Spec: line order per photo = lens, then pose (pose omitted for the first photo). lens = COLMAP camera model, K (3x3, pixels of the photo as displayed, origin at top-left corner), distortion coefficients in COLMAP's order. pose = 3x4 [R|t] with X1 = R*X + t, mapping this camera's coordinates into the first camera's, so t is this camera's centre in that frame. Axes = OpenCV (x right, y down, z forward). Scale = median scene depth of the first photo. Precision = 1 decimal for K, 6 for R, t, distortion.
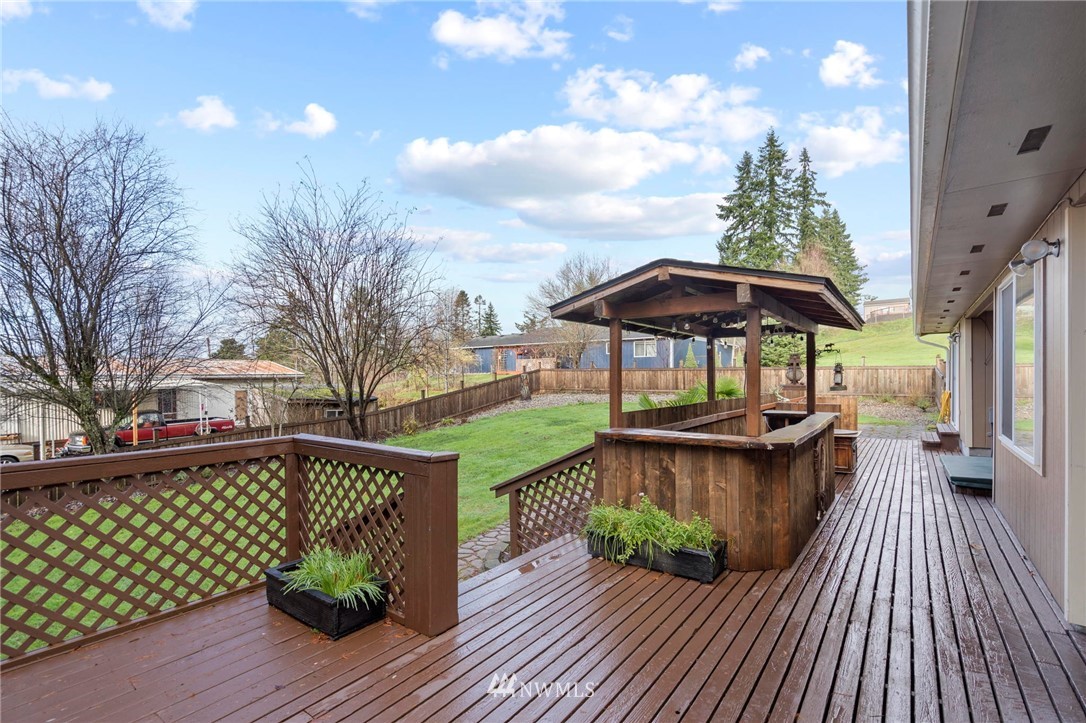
lens RADIAL K [[507.4, 0, 541.2], [0, 507.4, 373.7], [0, 0, 1]] dist [0.001939, 0.000770]
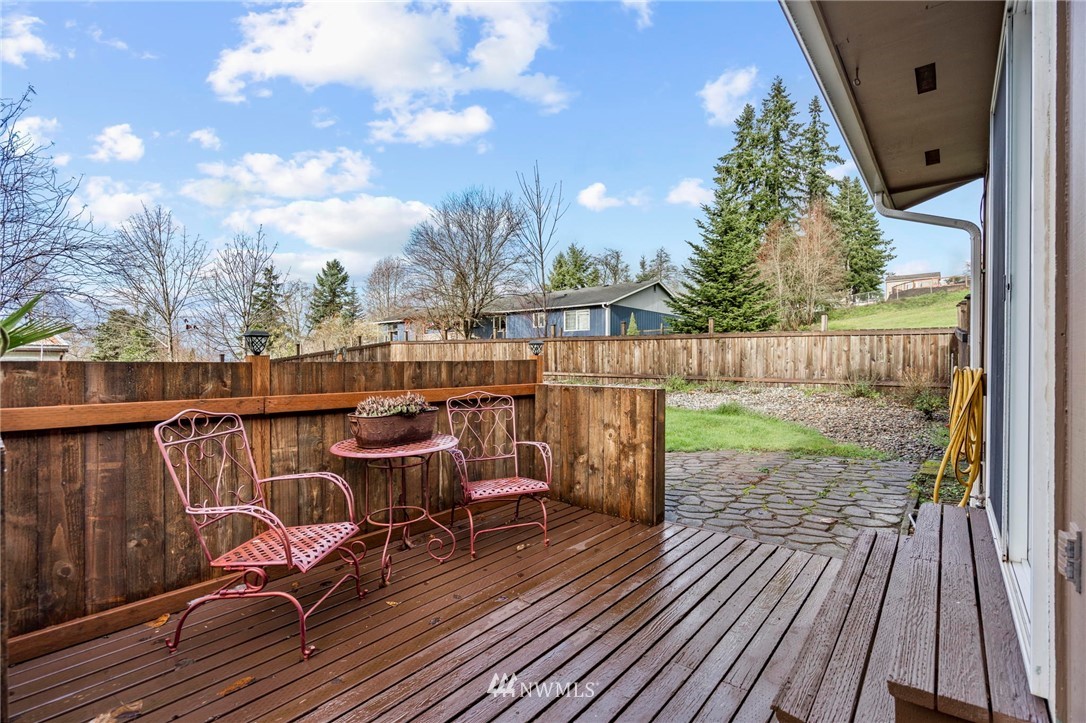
lens RADIAL K [[496.9, 0, 542.1], [0, 496.9, 363.0], [0, 0, 1]] dist [0.001100, 0.000488]
pose [[0.998477, 0.007403, -0.054663, 0.105170], [-0.007134, 0.999962, 0.005102, 0.005869], [0.054698, -0.004705, 0.998492, 0.130180]]
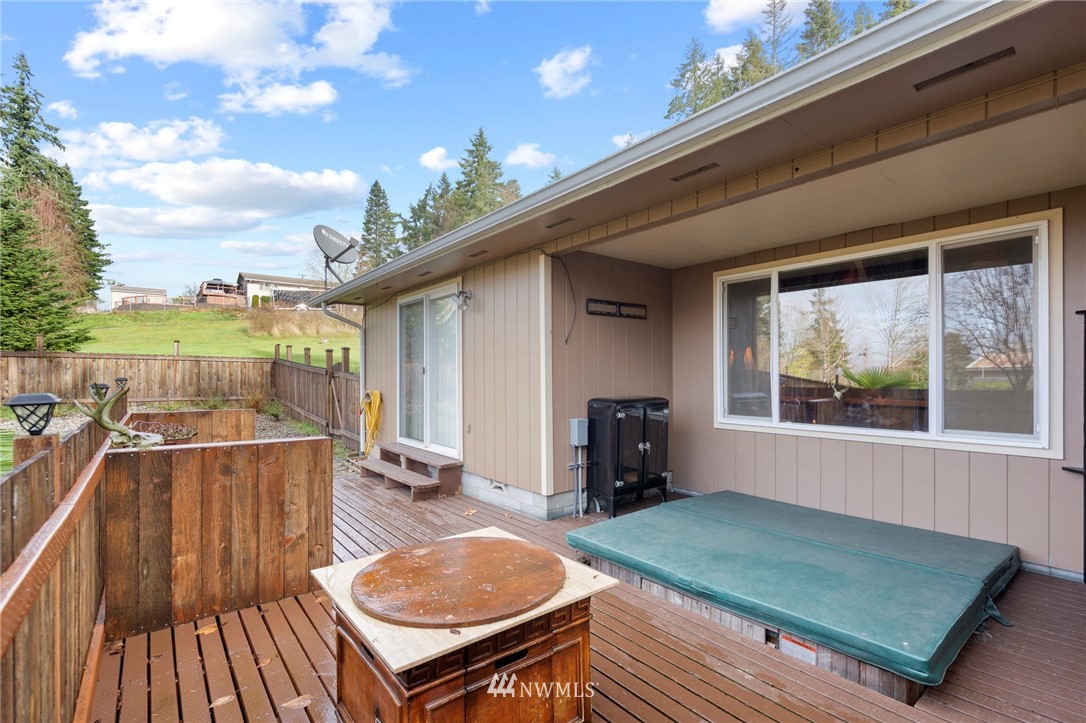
lens RADIAL K [[507.4, 0, 541.2], [0, 507.4, 373.7], [0, 0, 1]] dist [0.001939, 0.000770]
pose [[0.278304, 0.003335, 0.960487, 0.041154], [-0.002377, 0.999993, -0.002784, 0.002609], [-0.960490, -0.001508, 0.278310, 0.109213]]
